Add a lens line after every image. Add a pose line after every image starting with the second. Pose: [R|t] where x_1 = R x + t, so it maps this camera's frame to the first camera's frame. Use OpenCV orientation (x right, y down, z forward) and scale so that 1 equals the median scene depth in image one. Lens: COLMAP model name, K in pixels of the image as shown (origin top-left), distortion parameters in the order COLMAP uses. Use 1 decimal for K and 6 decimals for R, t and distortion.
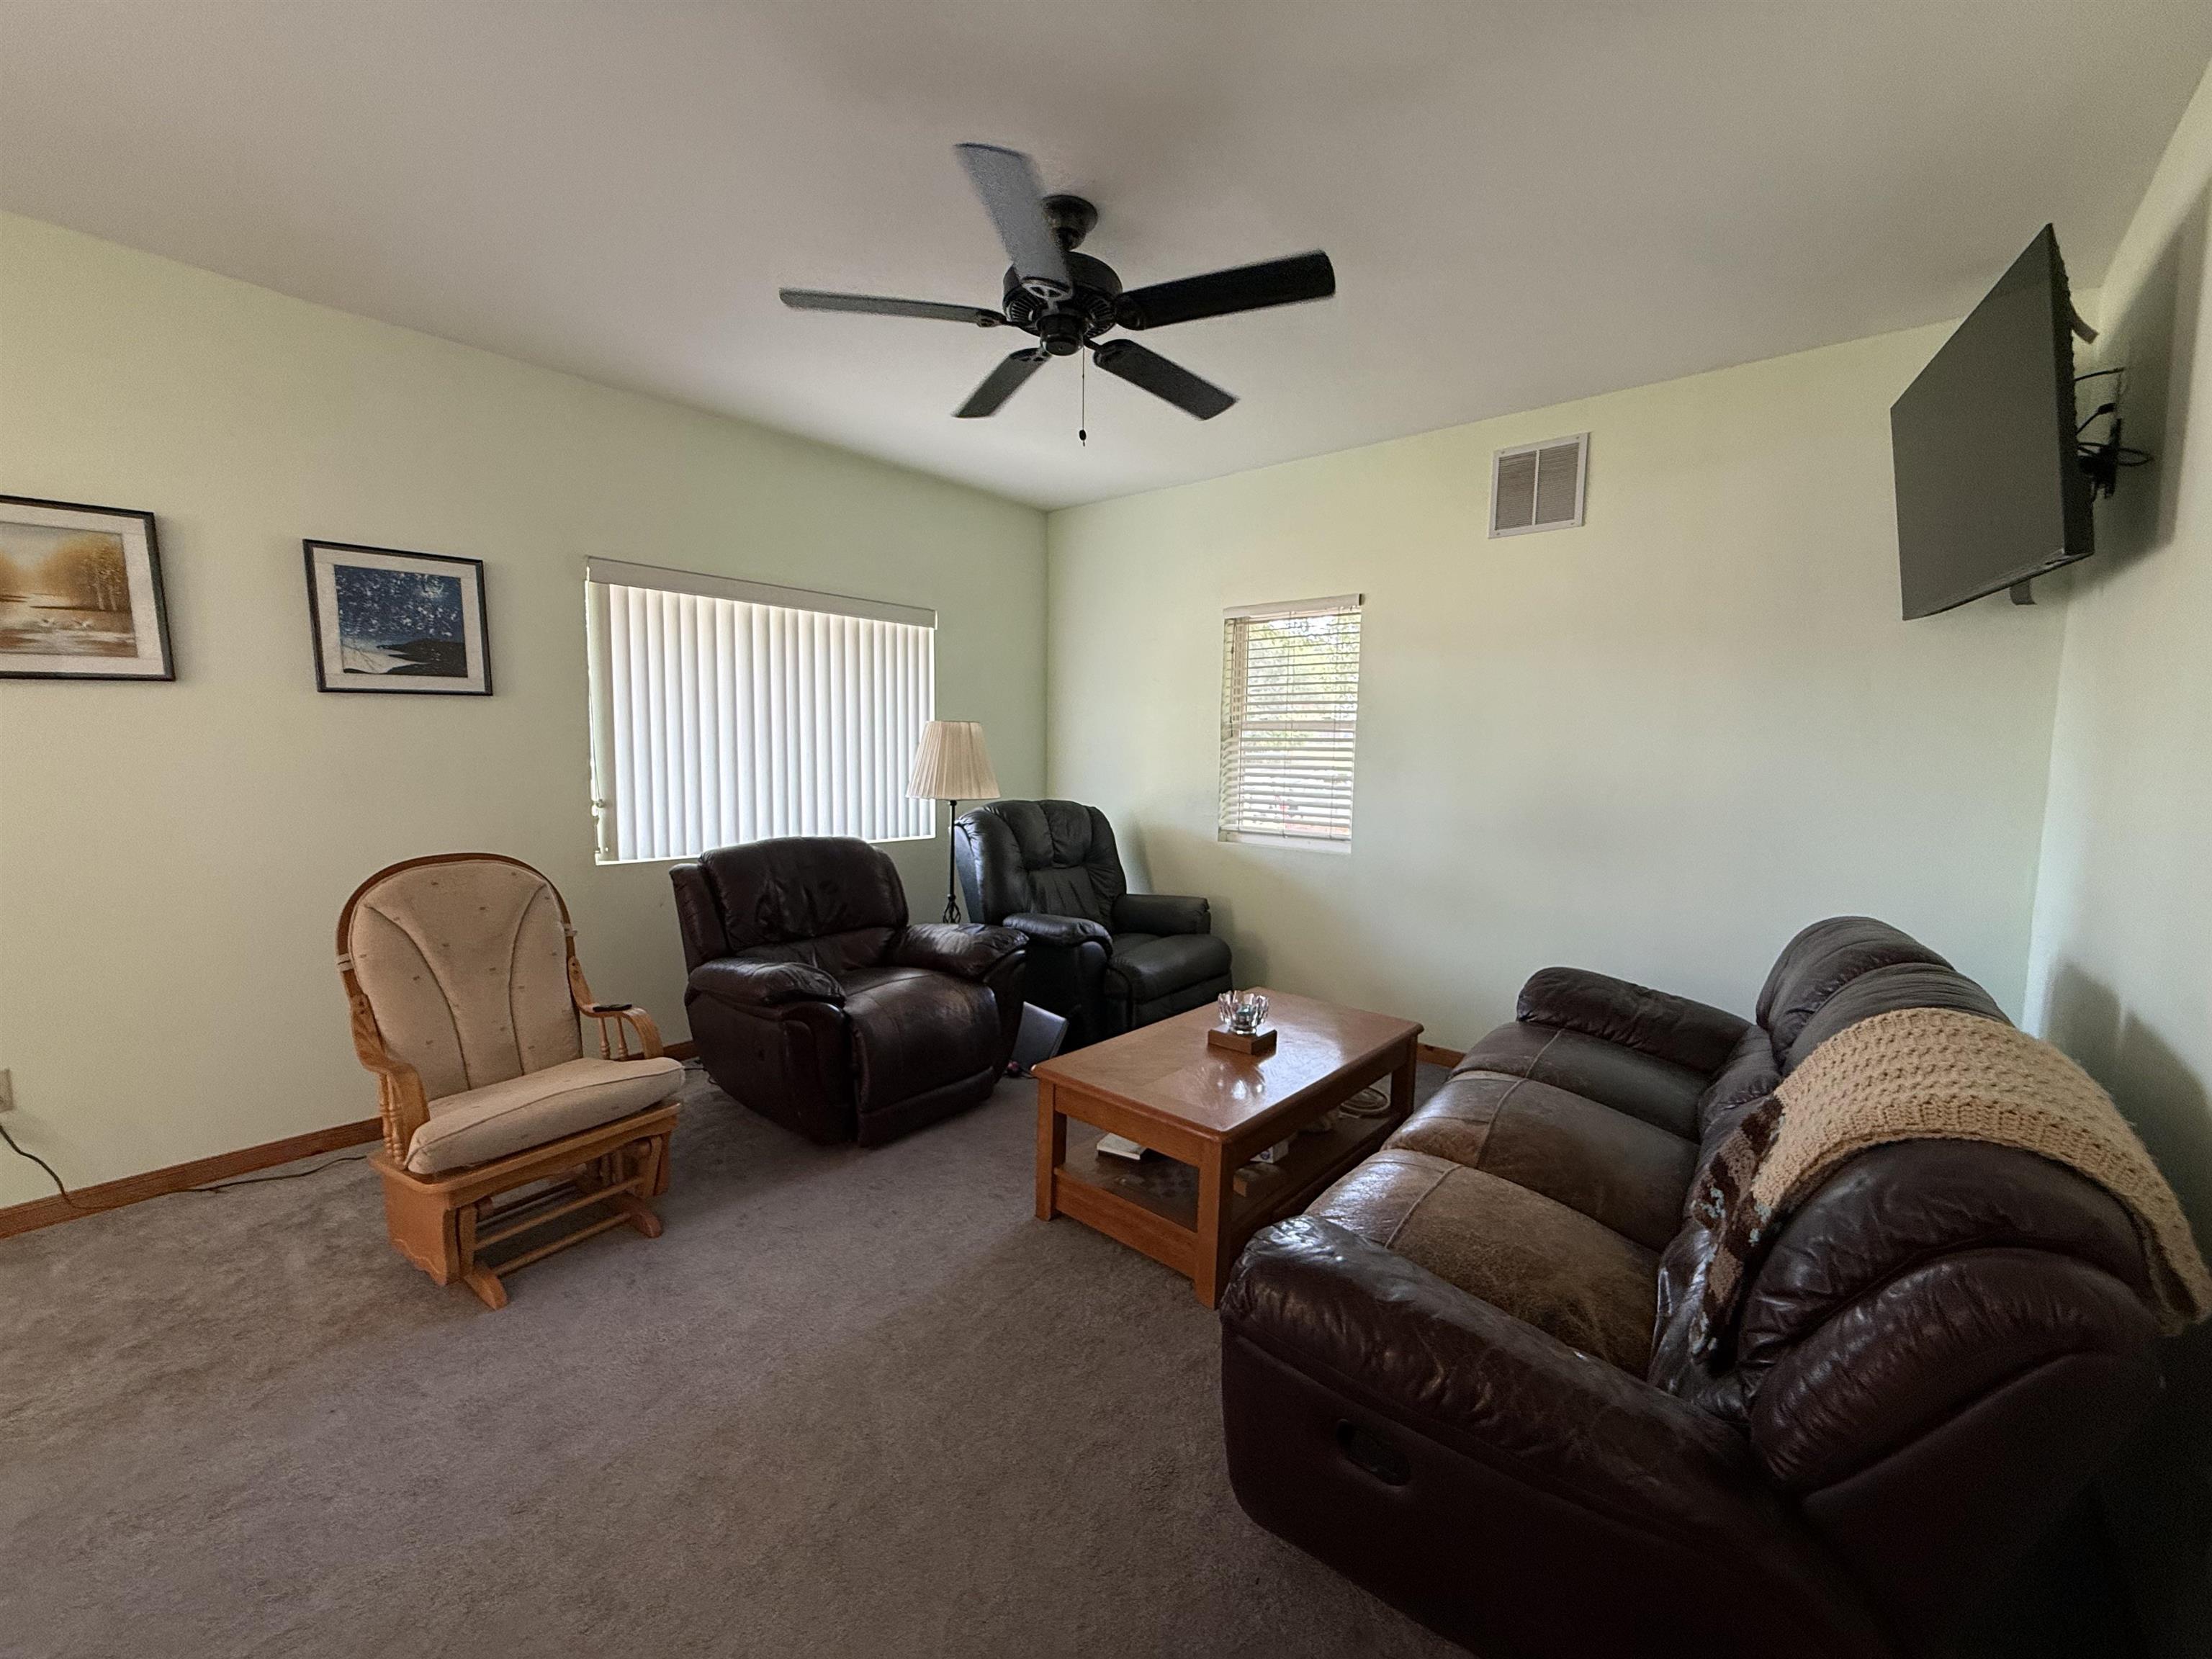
lens RADIAL K [[880.2, 0, 1116.0], [0, 880.2, 837.4], [0, 0, 1]] dist [0.000619, -0.000948]
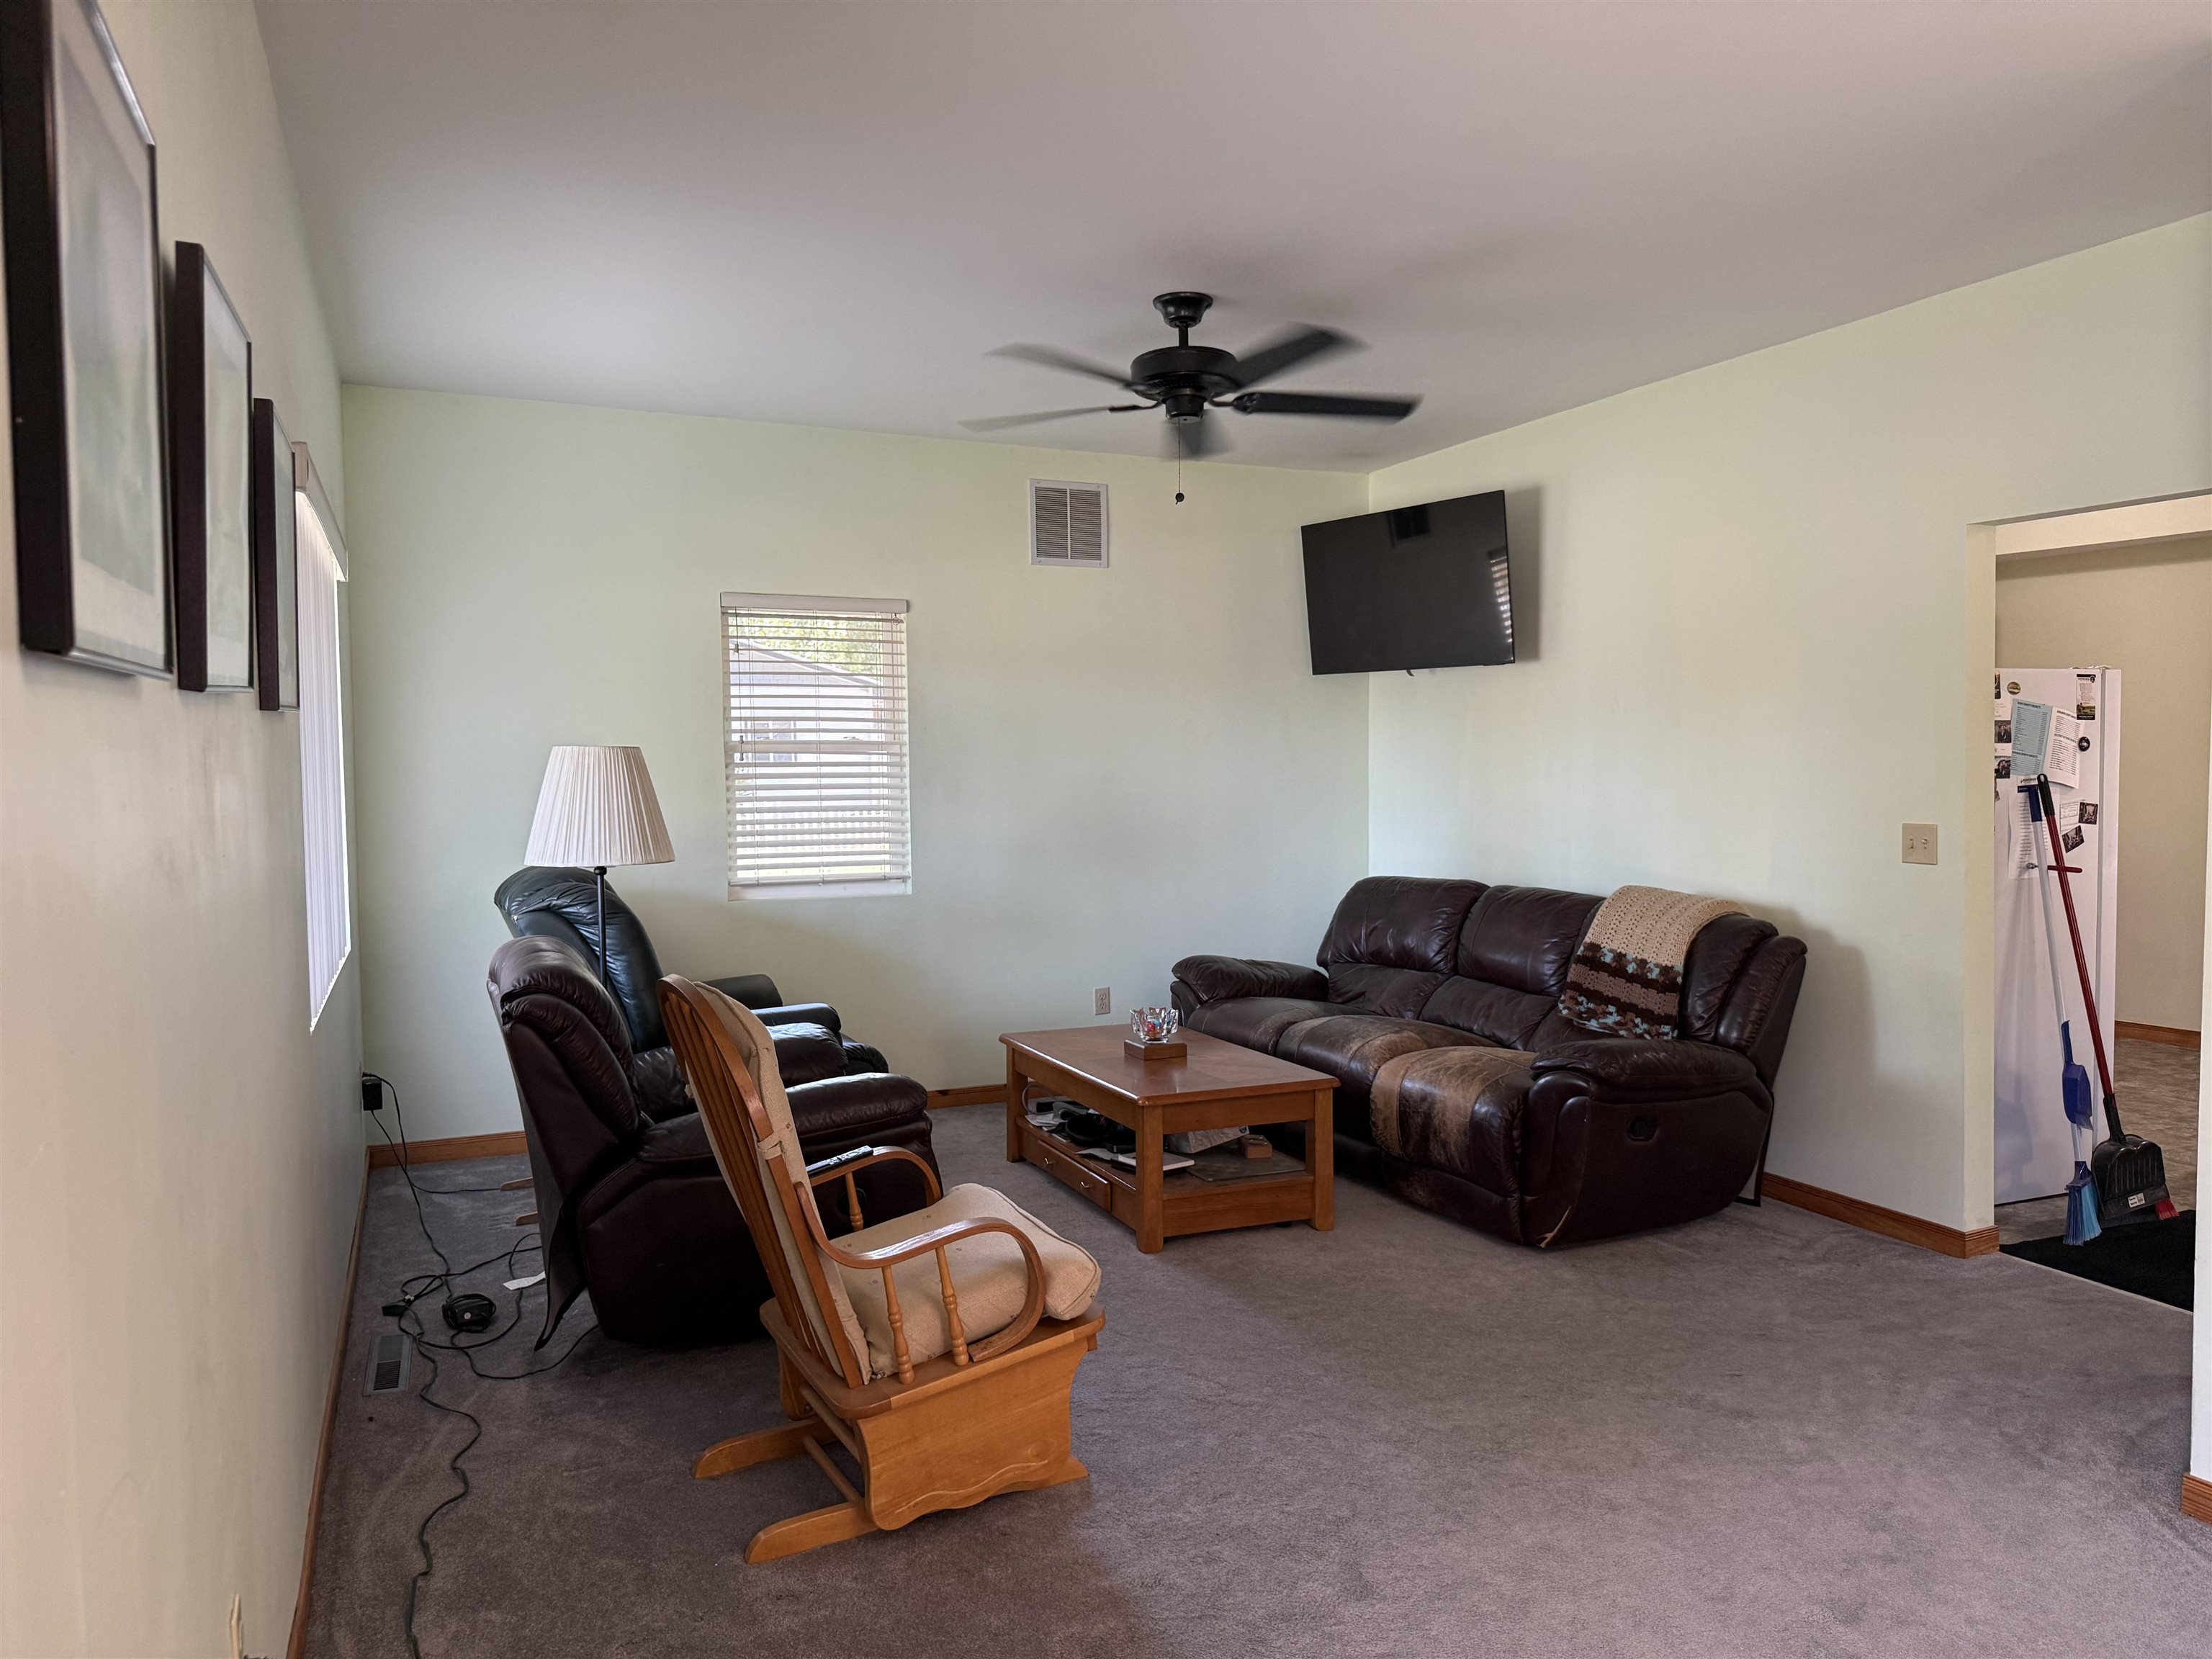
lens RADIAL K [[1574.2, 0, 1125.8], [0, 1574.2, 820.9], [0, 0, 1]] dist [0.068418, -0.082341]
pose [[0.434566, -0.058124, 0.898763, -1.071478], [0.103746, 0.994503, 0.014153, -0.054102], [-0.894645, 0.087093, 0.438207, 0.121716]]
